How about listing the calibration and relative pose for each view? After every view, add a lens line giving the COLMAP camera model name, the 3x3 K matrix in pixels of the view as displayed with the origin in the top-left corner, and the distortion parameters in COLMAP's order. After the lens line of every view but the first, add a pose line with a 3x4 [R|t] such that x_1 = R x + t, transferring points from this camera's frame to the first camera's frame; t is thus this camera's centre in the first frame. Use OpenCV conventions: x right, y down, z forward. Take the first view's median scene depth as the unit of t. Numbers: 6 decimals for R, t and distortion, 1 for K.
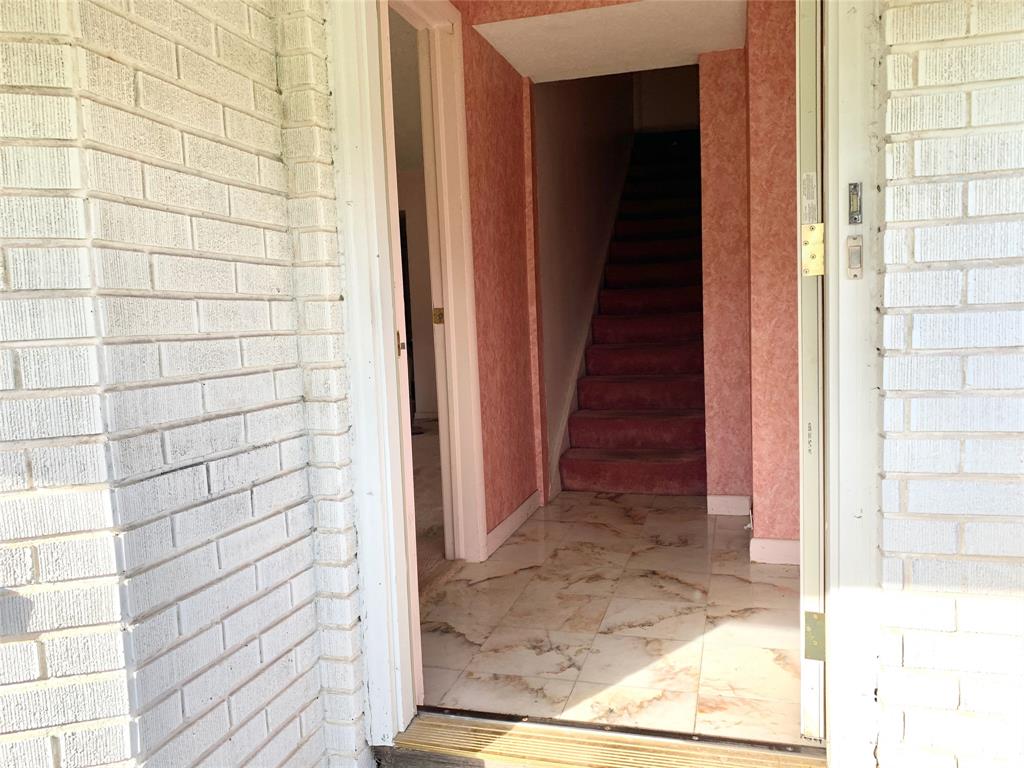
lens RADIAL K [[797.2, 0, 529.7], [0, 797.2, 388.1], [0, 0, 1]] dist [0.004318, 0.005002]
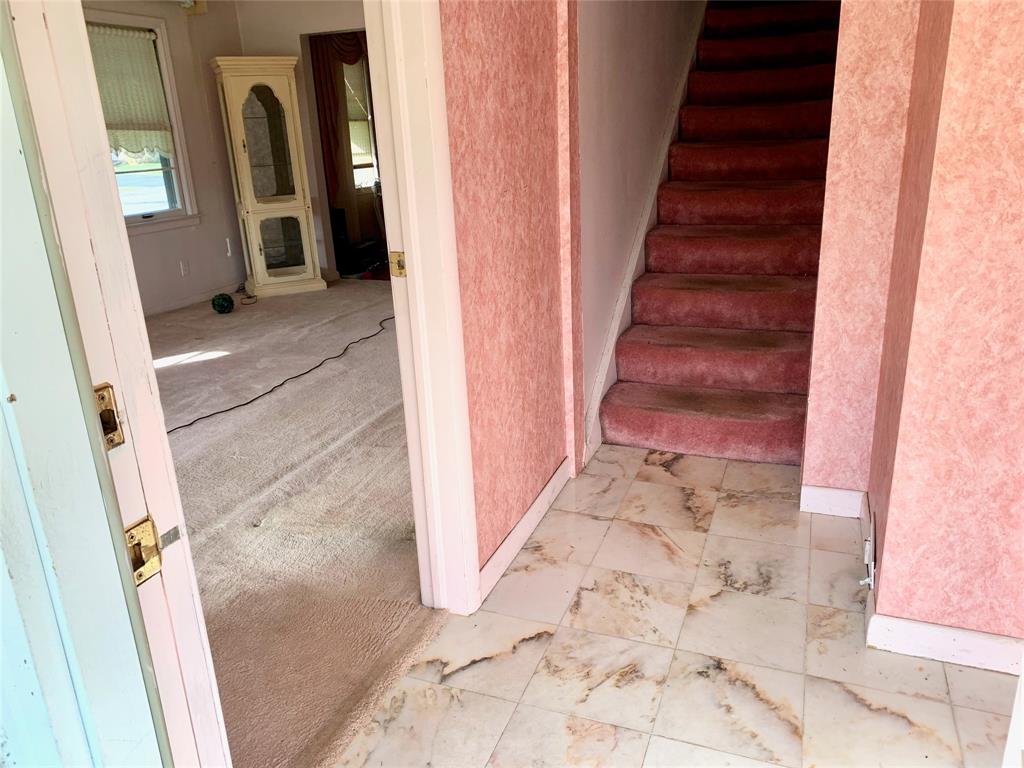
lens RADIAL K [[797.2, 0, 529.7], [0, 797.2, 388.1], [0, 0, 1]] dist [0.004318, 0.005002]
pose [[0.996266, 0.031691, -0.080309, 0.034992], [-0.011077, 0.969425, 0.245139, -0.124831], [0.085622, -0.243334, 0.966156, 0.315560]]
